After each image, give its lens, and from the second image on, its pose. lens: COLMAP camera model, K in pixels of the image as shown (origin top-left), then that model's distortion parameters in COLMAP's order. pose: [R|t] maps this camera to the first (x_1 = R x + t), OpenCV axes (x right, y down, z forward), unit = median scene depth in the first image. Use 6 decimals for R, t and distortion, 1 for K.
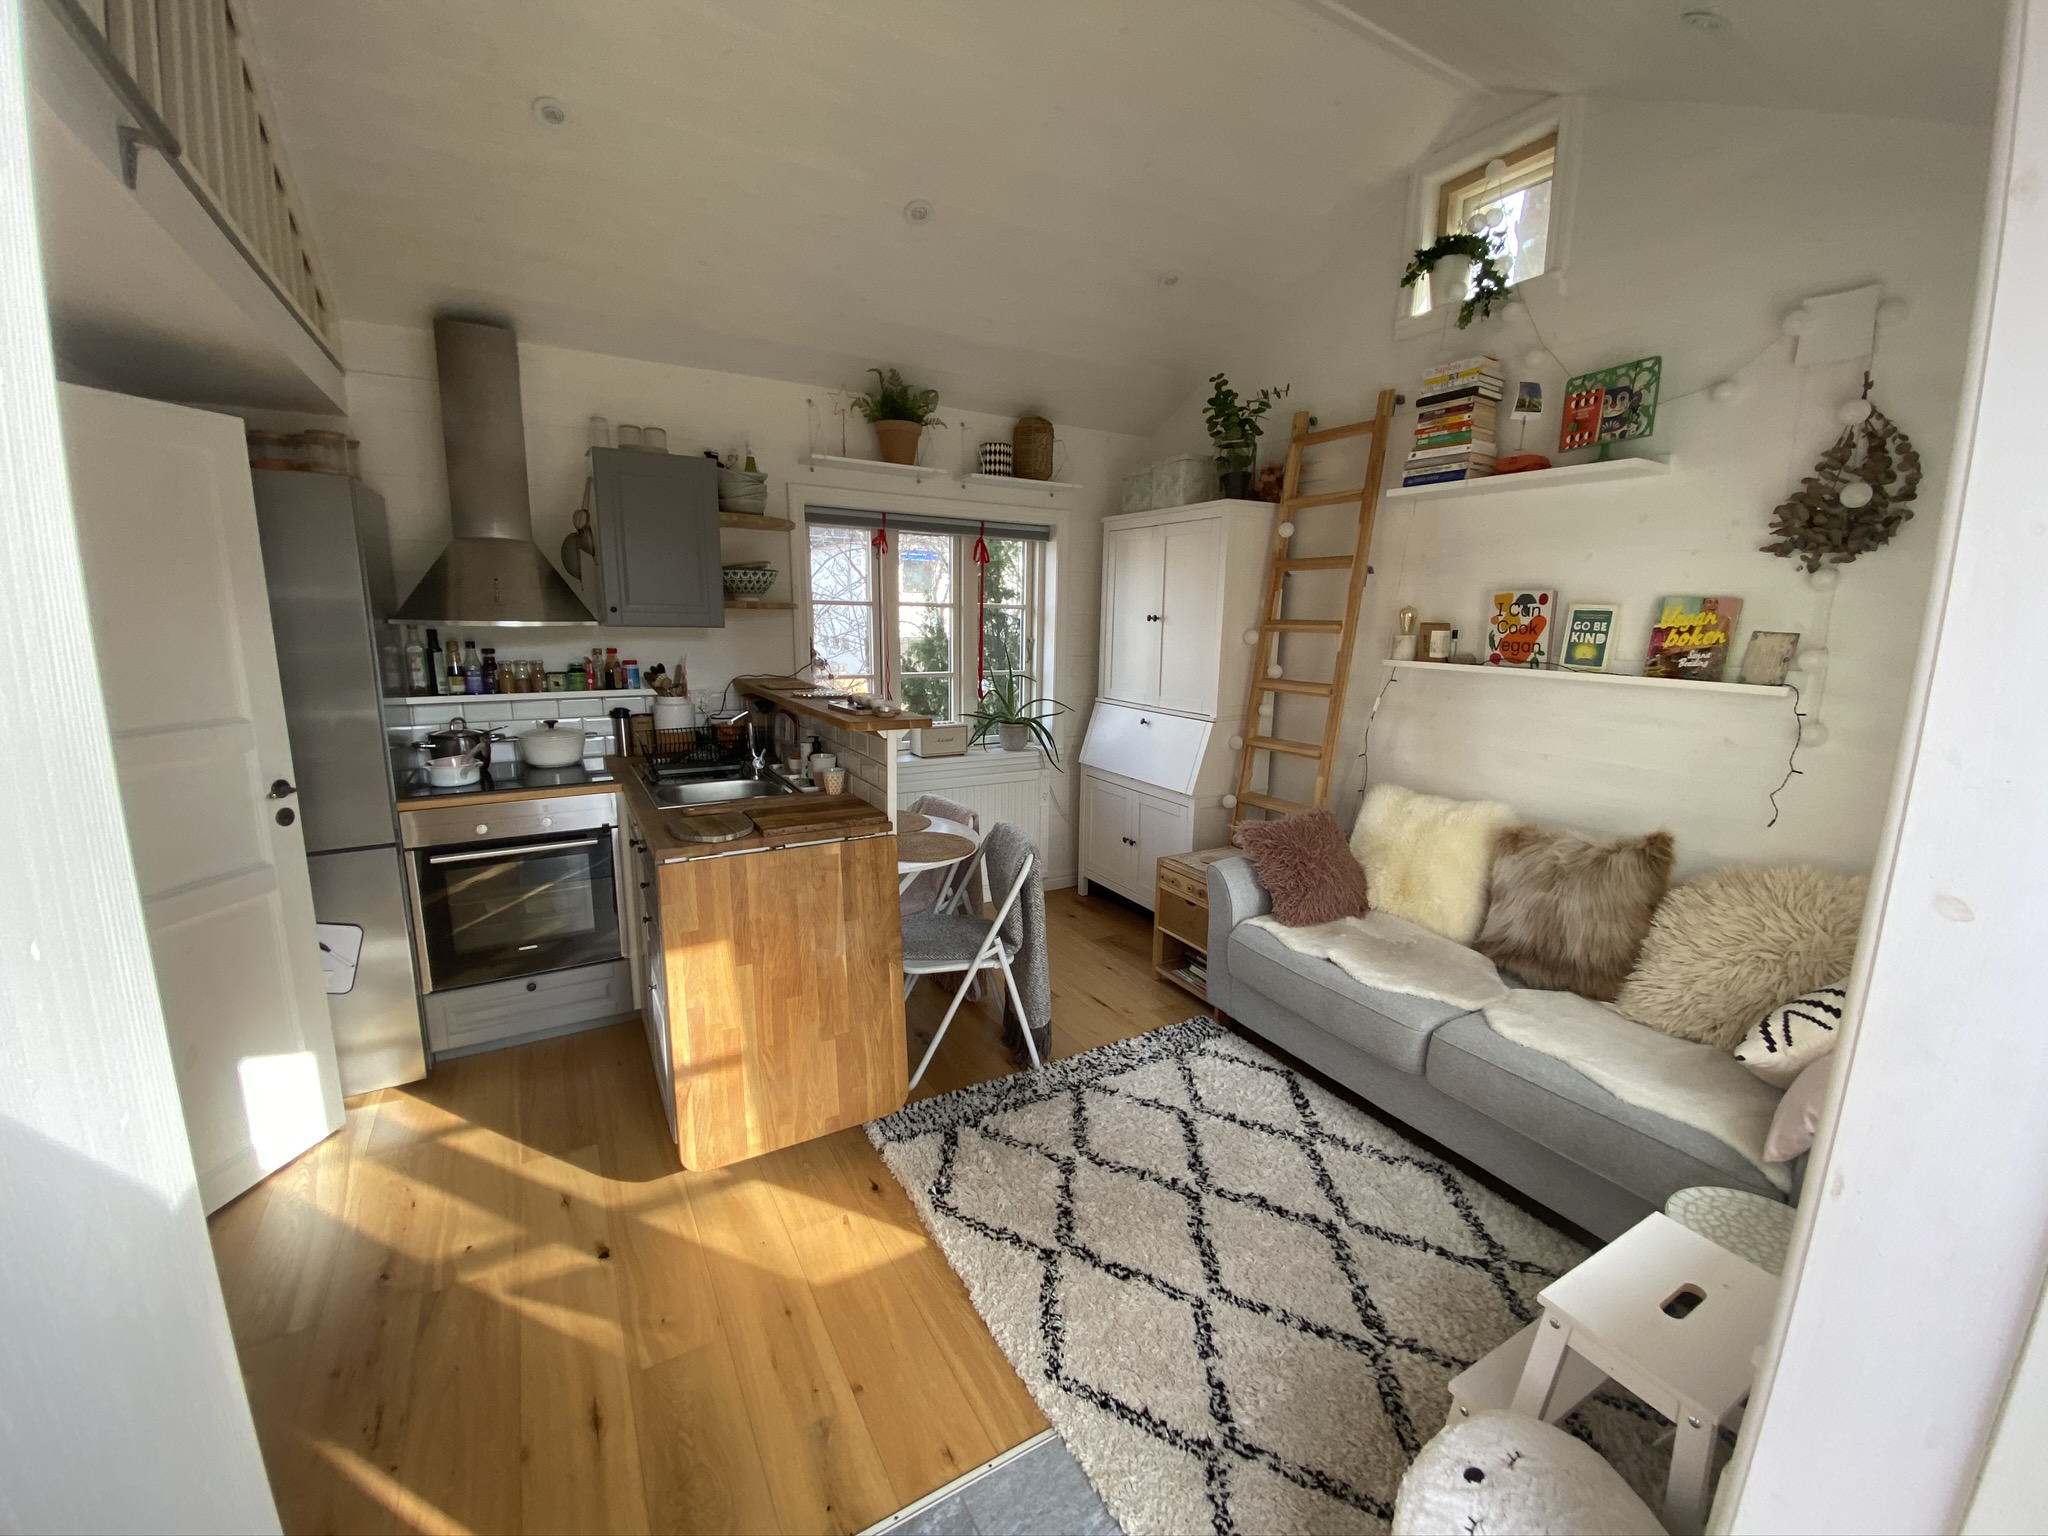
lens RADIAL K [[832.2, 0, 1024.0], [0, 832.2, 768.0], [0, 0, 1]] dist [0.002752, -0.000037]
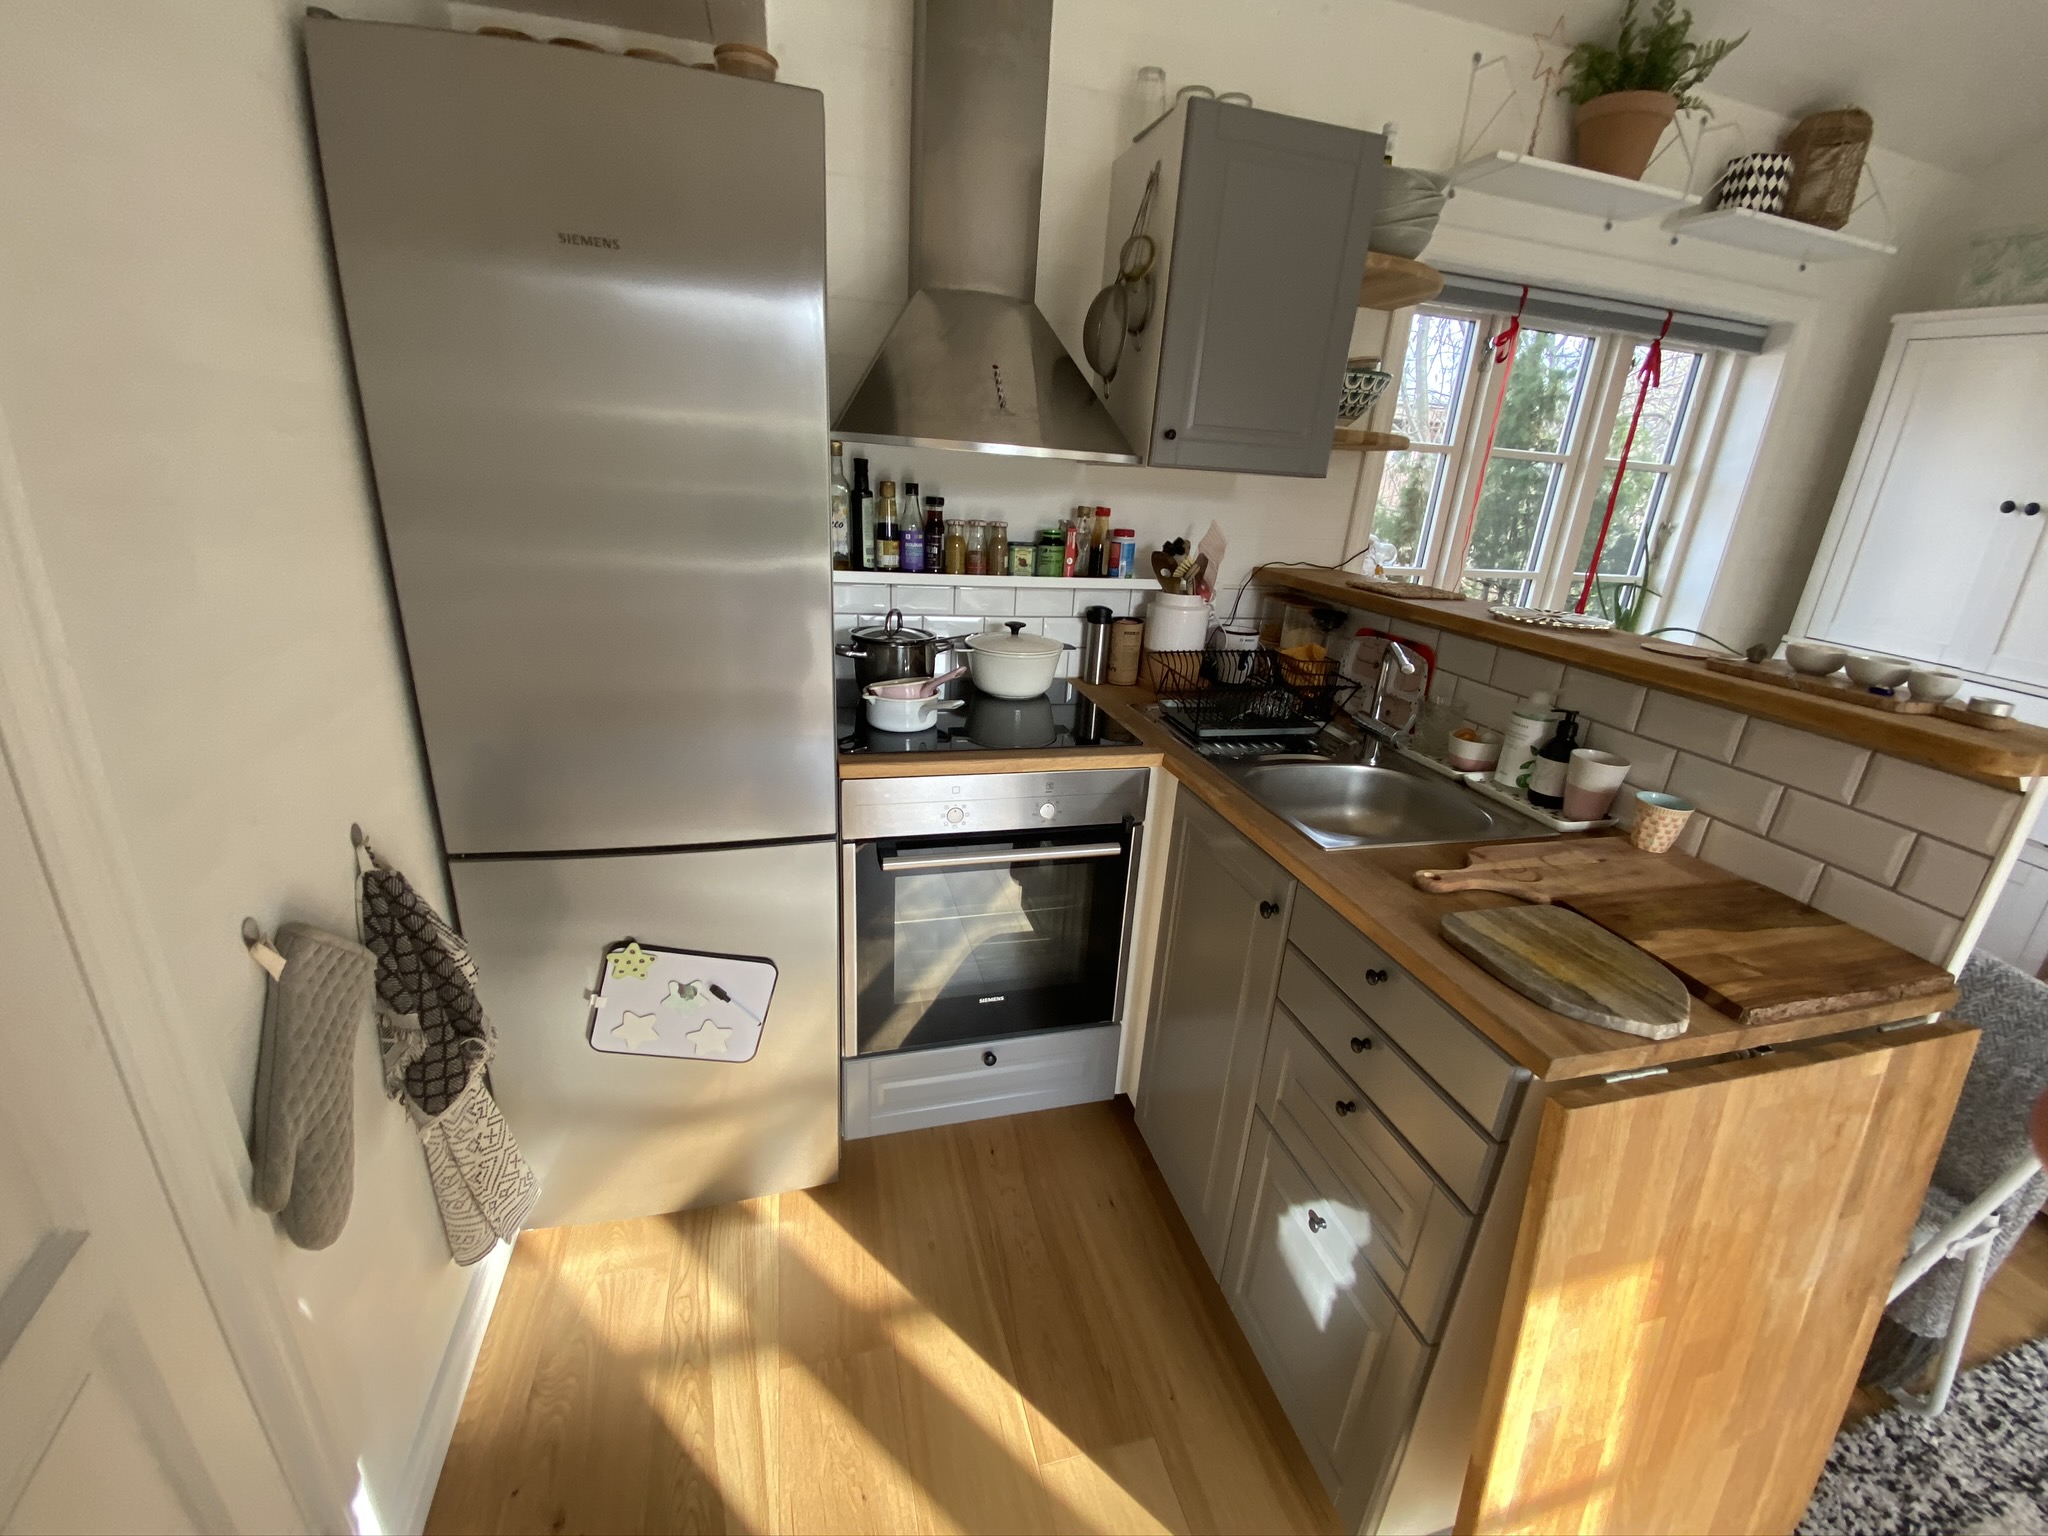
lens RADIAL K [[844.4, 0, 1018.2], [0, 844.4, 803.2], [0, 0, 1]] dist [-0.001364, -0.000476]
pose [[0.960493, 0.142140, -0.239268, -0.400105], [-0.097546, 0.977139, 0.188905, -0.045376], [0.260649, -0.158102, 0.952400, 0.382572]]
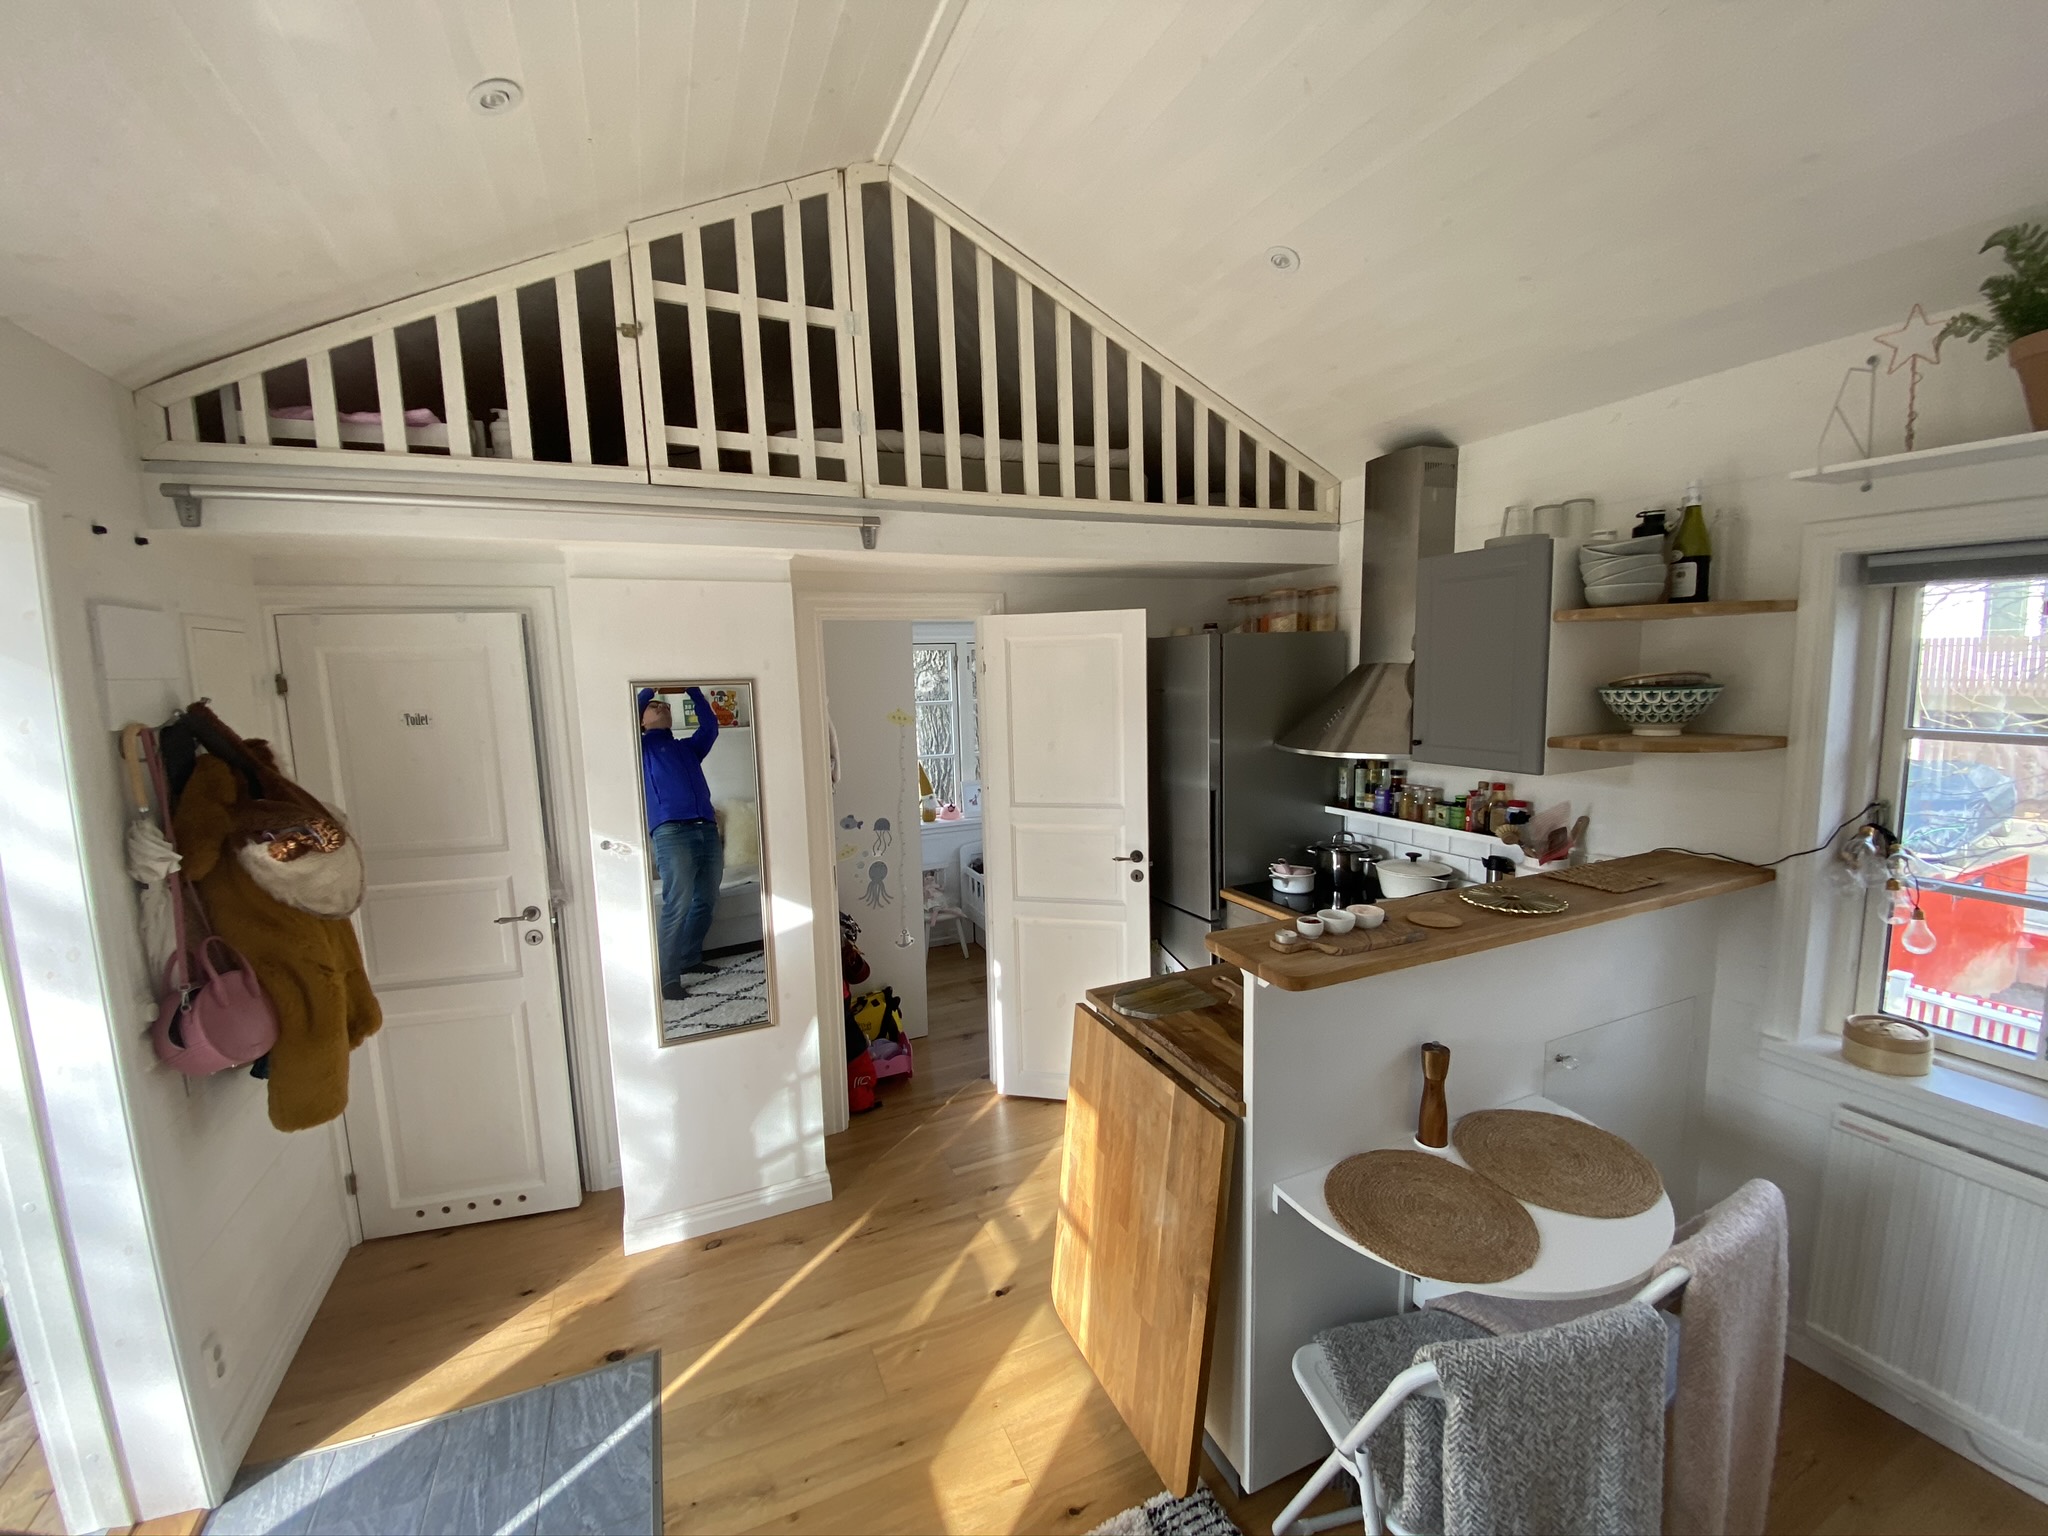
lens RADIAL K [[832.2, 0, 1024.0], [0, 832.2, 768.0], [0, 0, 1]] dist [0.002752, -0.000037]
pose [[-0.115394, 0.097059, -0.988567, 0.382280], [-0.171238, 0.978371, 0.116046, -0.184121], [0.978449, 0.182672, -0.096278, 0.659996]]
